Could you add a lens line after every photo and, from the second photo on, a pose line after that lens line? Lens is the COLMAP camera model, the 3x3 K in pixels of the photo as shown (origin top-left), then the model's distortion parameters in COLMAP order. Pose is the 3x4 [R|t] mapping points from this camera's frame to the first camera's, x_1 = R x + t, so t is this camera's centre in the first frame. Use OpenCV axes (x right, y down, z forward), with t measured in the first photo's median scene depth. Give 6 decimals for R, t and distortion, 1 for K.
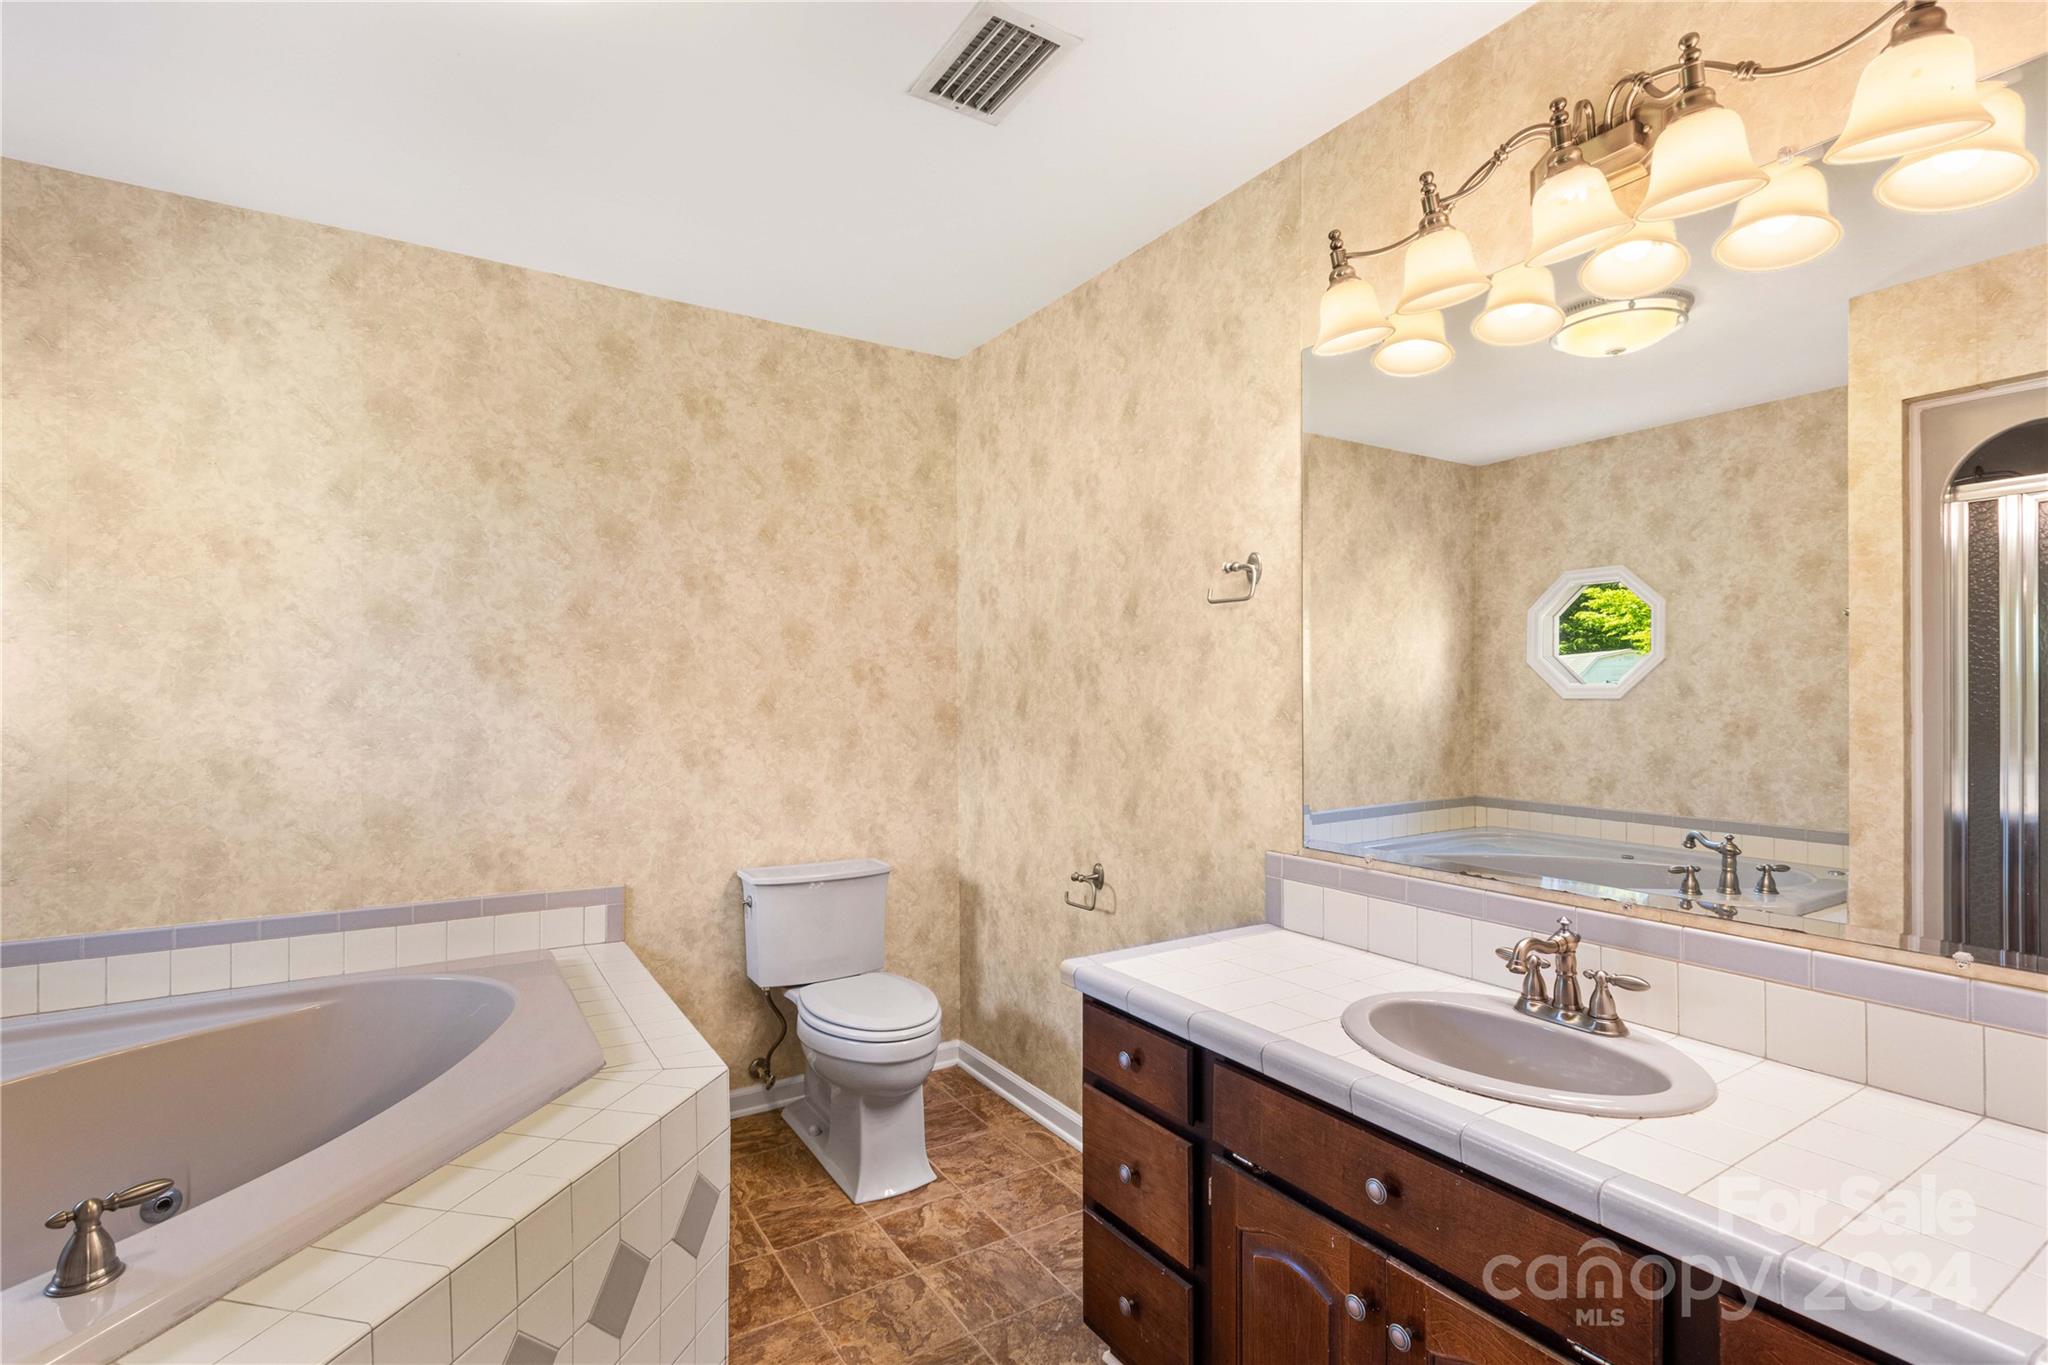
lens RADIAL K [[947.3, 0, 1019.0], [0, 947.3, 692.0], [0, 0, 1]] dist [0.001331, 0.000186]
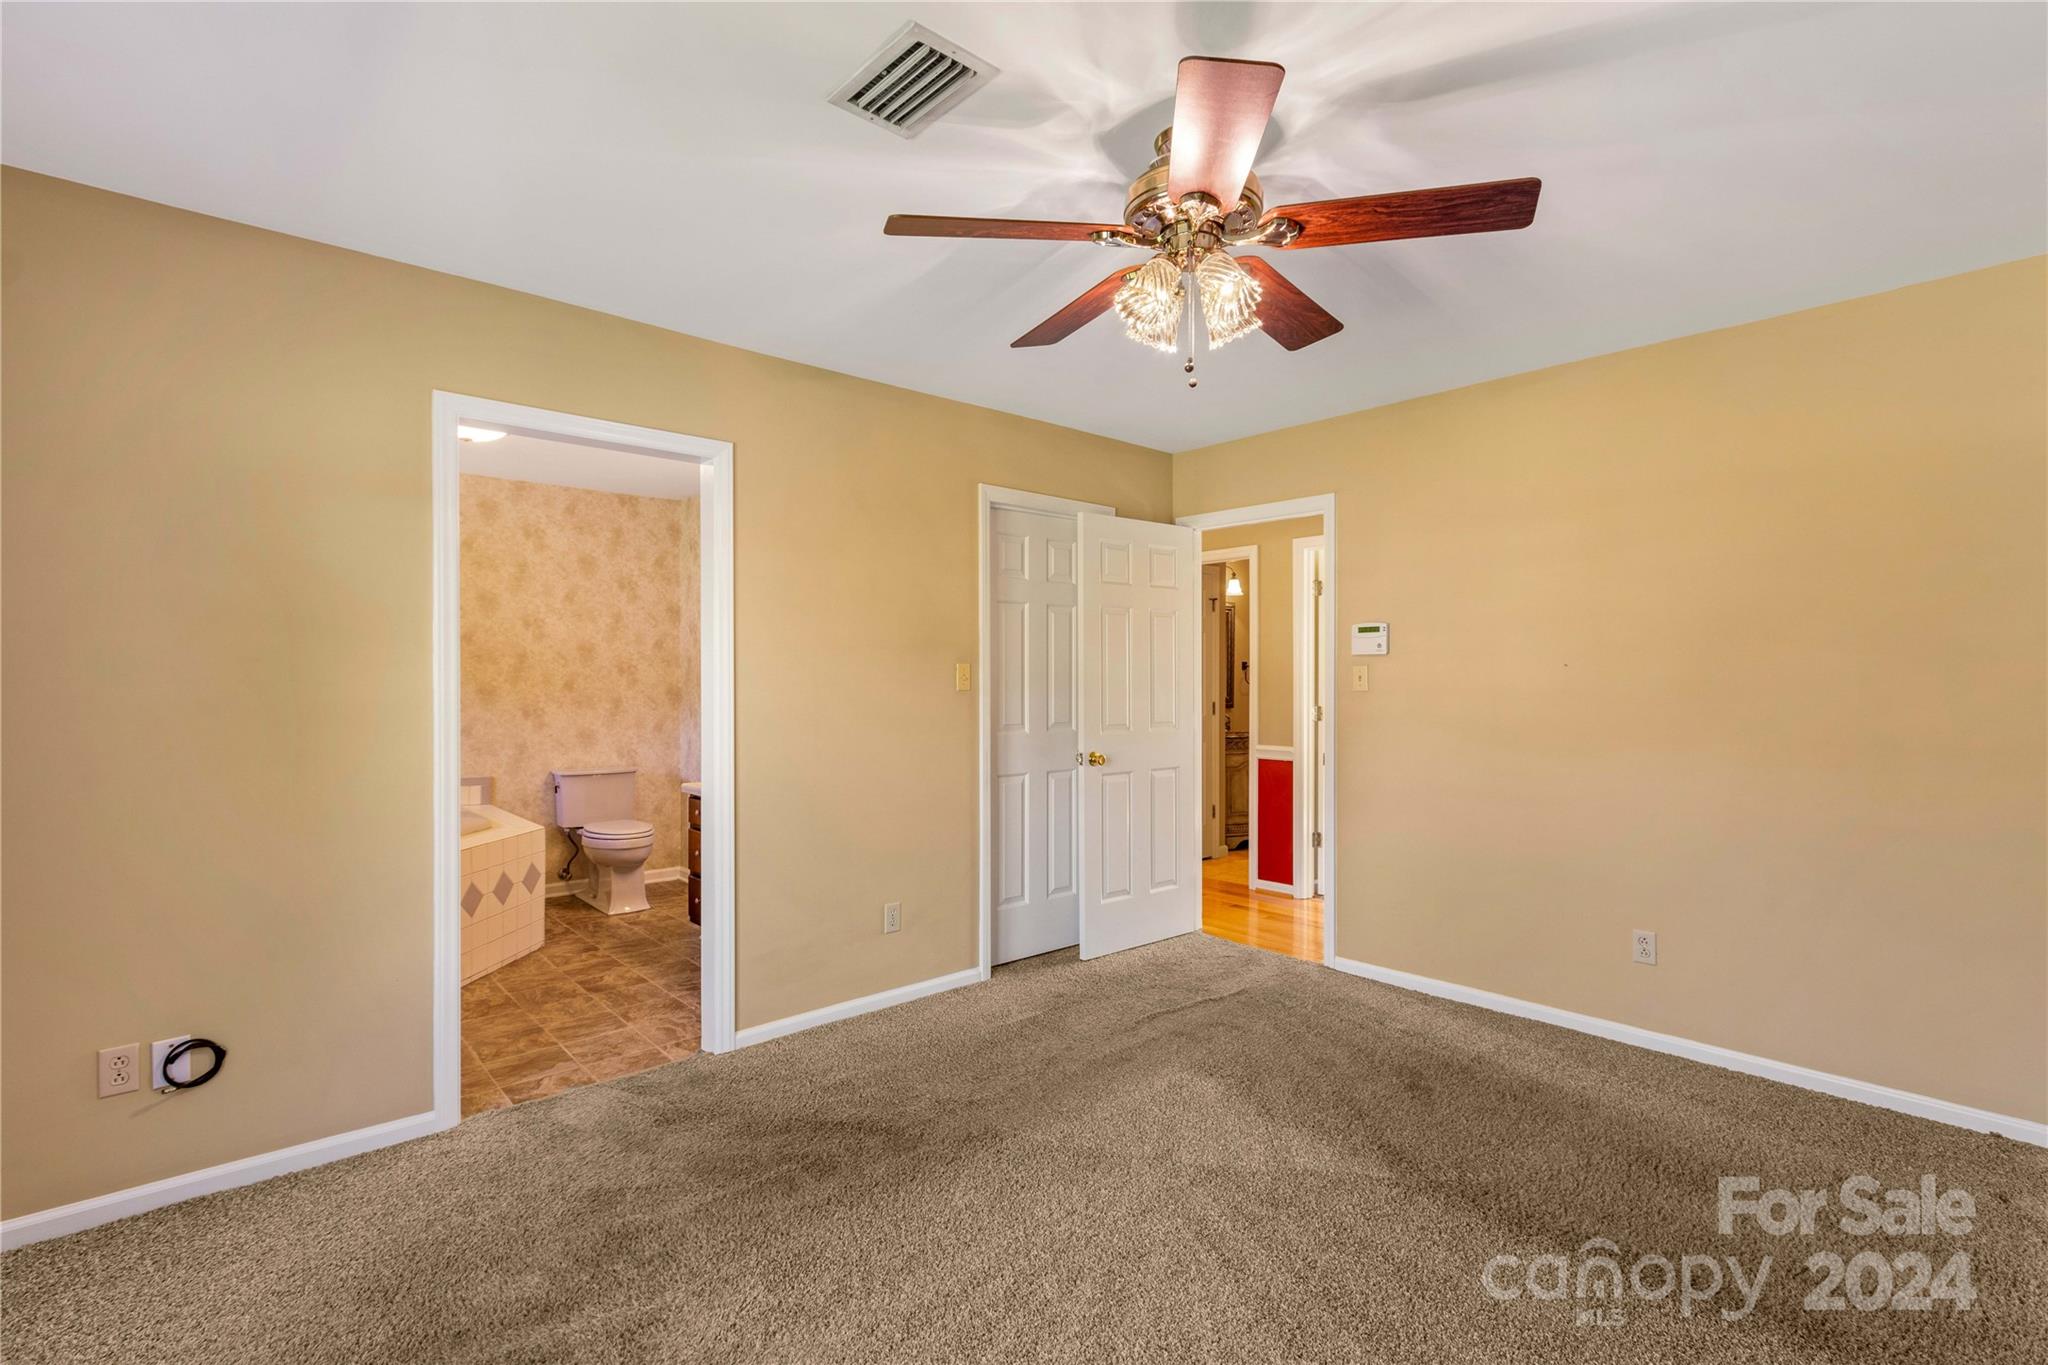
lens RADIAL K [[947.3, 0, 1028.7], [0, 947.3, 682.8], [0, 0, 1]] dist [0.001331, 0.000186]
pose [[0.986727, 0.008017, 0.162193, 0.345912], [-0.010505, 0.999840, 0.014486, -0.030115], [-0.162051, -0.015998, 0.986653, -1.058269]]
